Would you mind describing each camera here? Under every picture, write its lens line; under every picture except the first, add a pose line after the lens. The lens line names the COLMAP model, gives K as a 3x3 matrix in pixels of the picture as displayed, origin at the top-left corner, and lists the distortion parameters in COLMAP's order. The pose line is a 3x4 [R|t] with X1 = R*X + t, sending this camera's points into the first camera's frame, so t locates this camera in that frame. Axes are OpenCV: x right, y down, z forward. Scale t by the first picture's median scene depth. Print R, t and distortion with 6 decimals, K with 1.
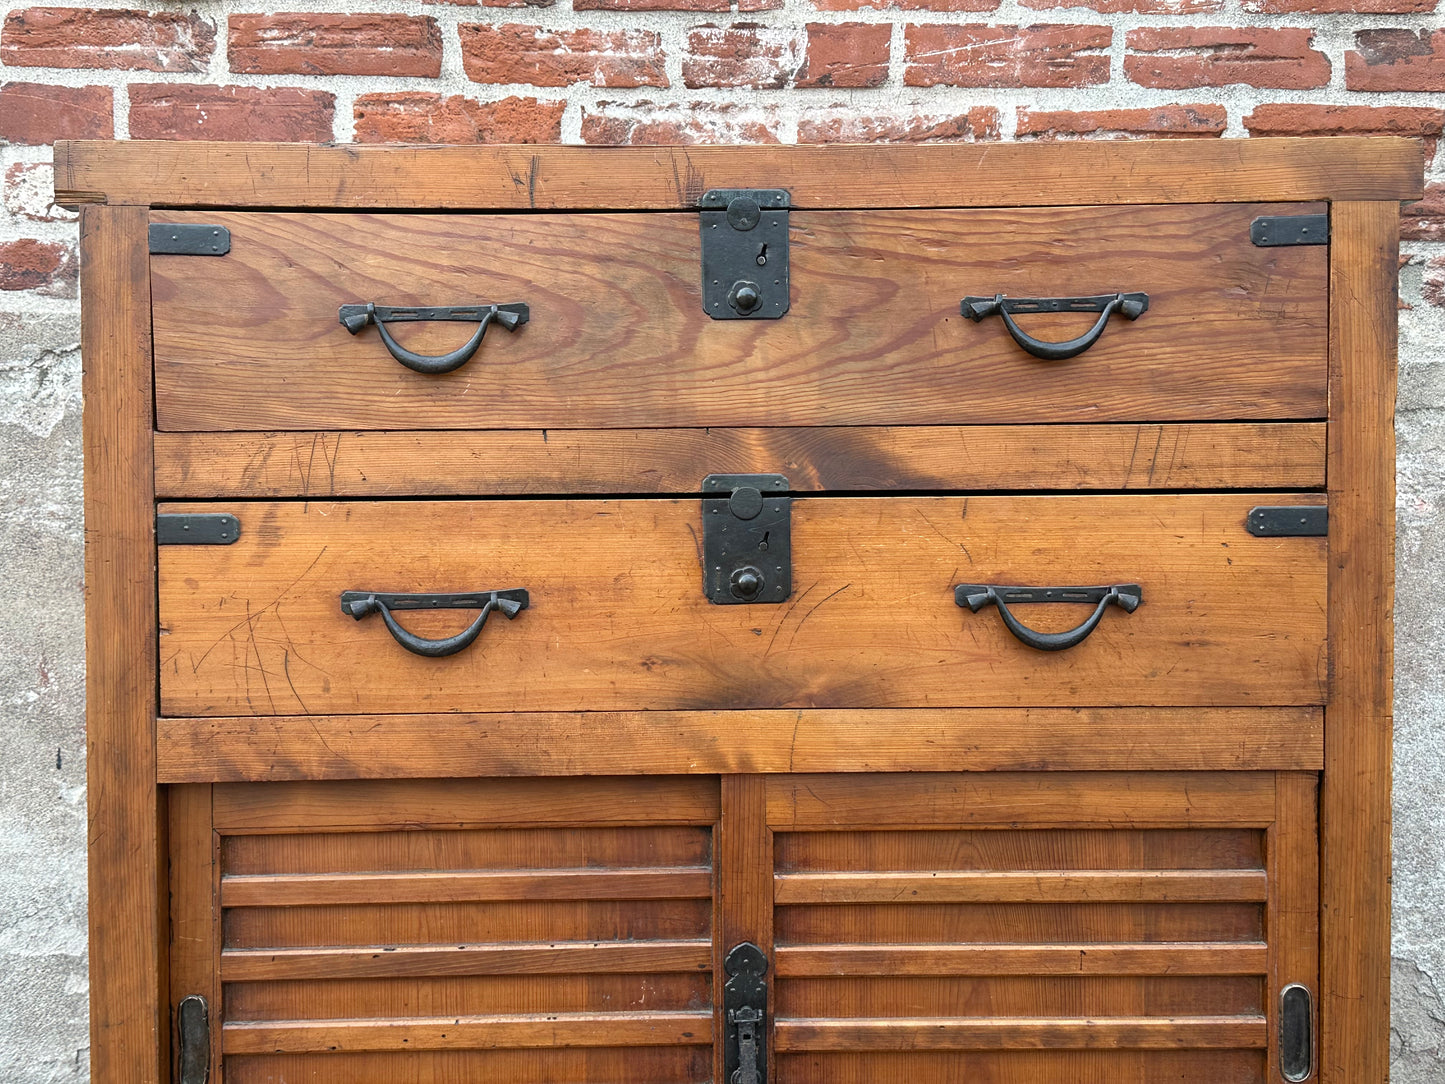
lens RADIAL K [[1815.0, 0, 705.2], [0, 1815.0, 547.1], [0, 0, 1]] dist [0.110245, 0.000000]
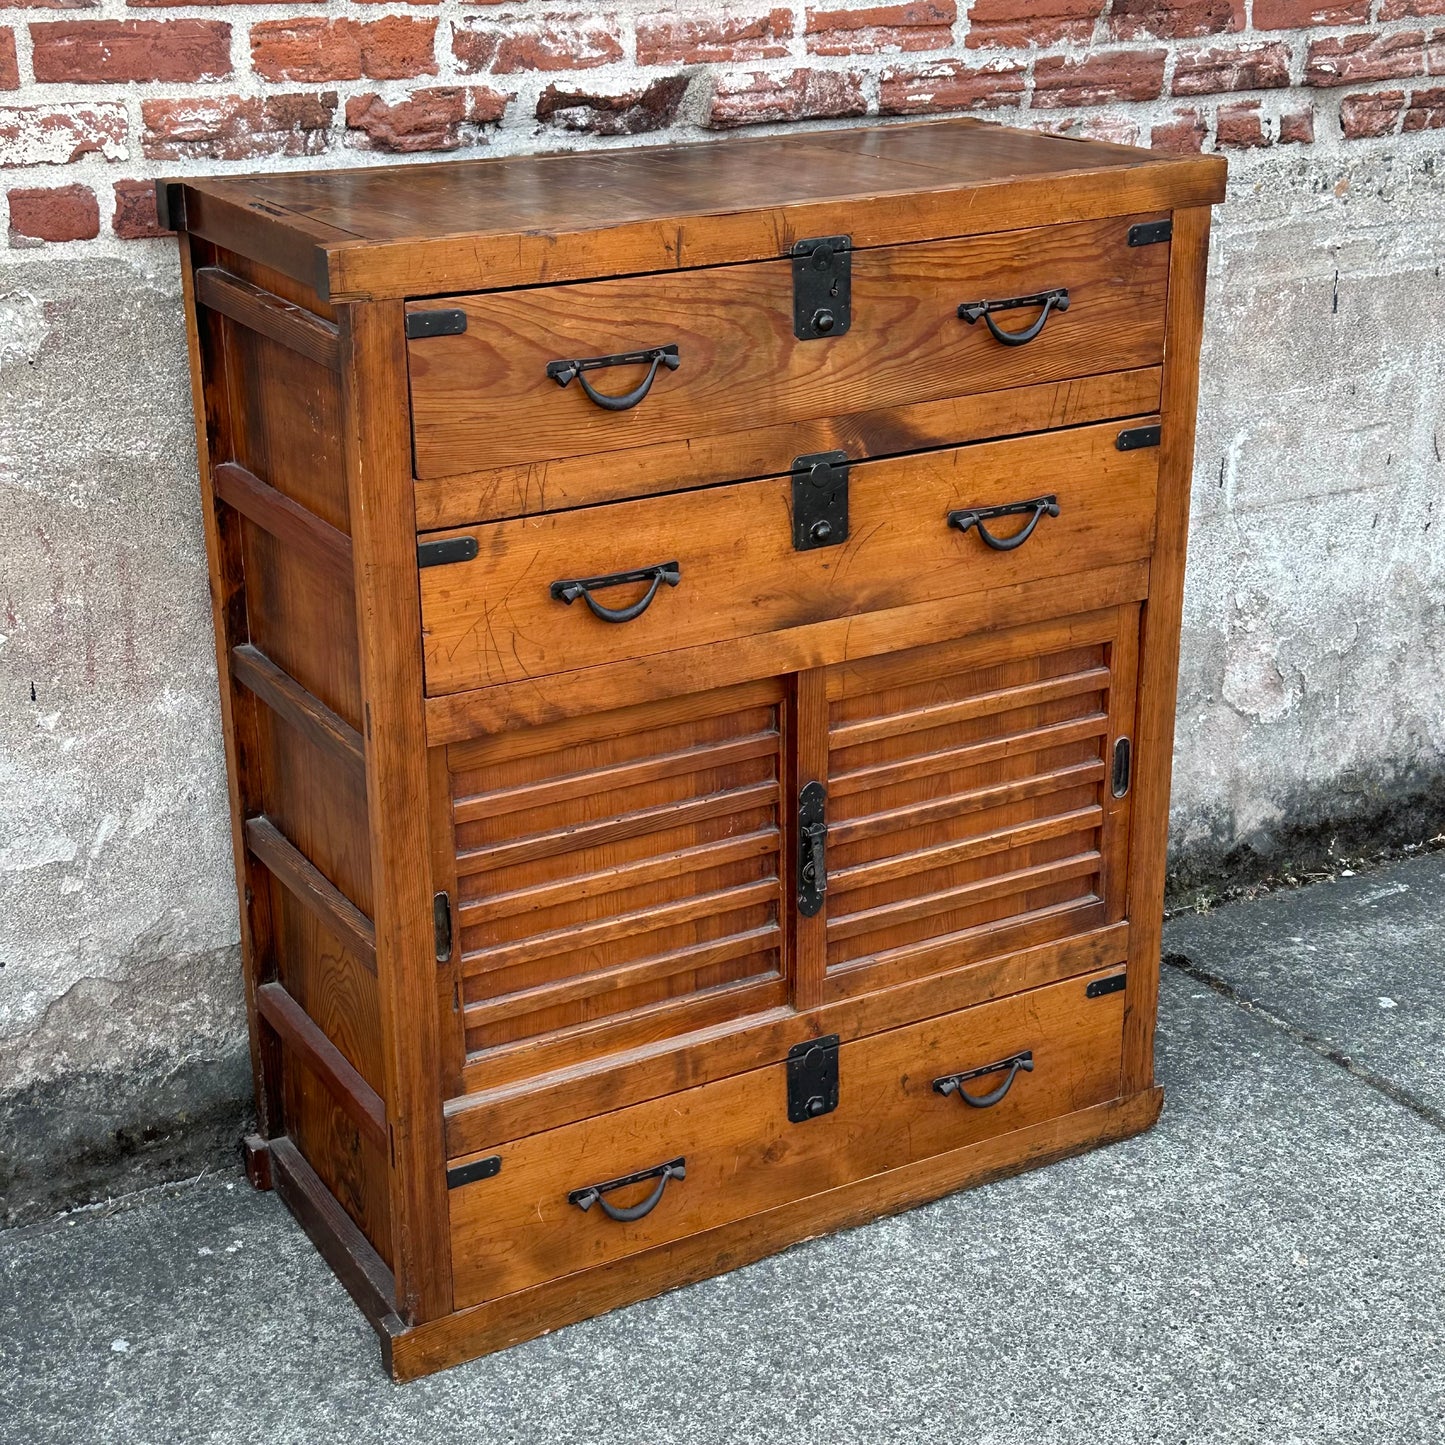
lens RADIAL K [[2411.5, 0, 734.0], [0, 2411.5, 744.6], [0, 0, 1]] dist [0.118394, 0.000000]
pose [[0.875226, -0.174623, 0.451095, -0.847894], [0.019515, 0.944552, 0.327781, -0.409941], [-0.483321, -0.278080, 0.830104, -0.485791]]
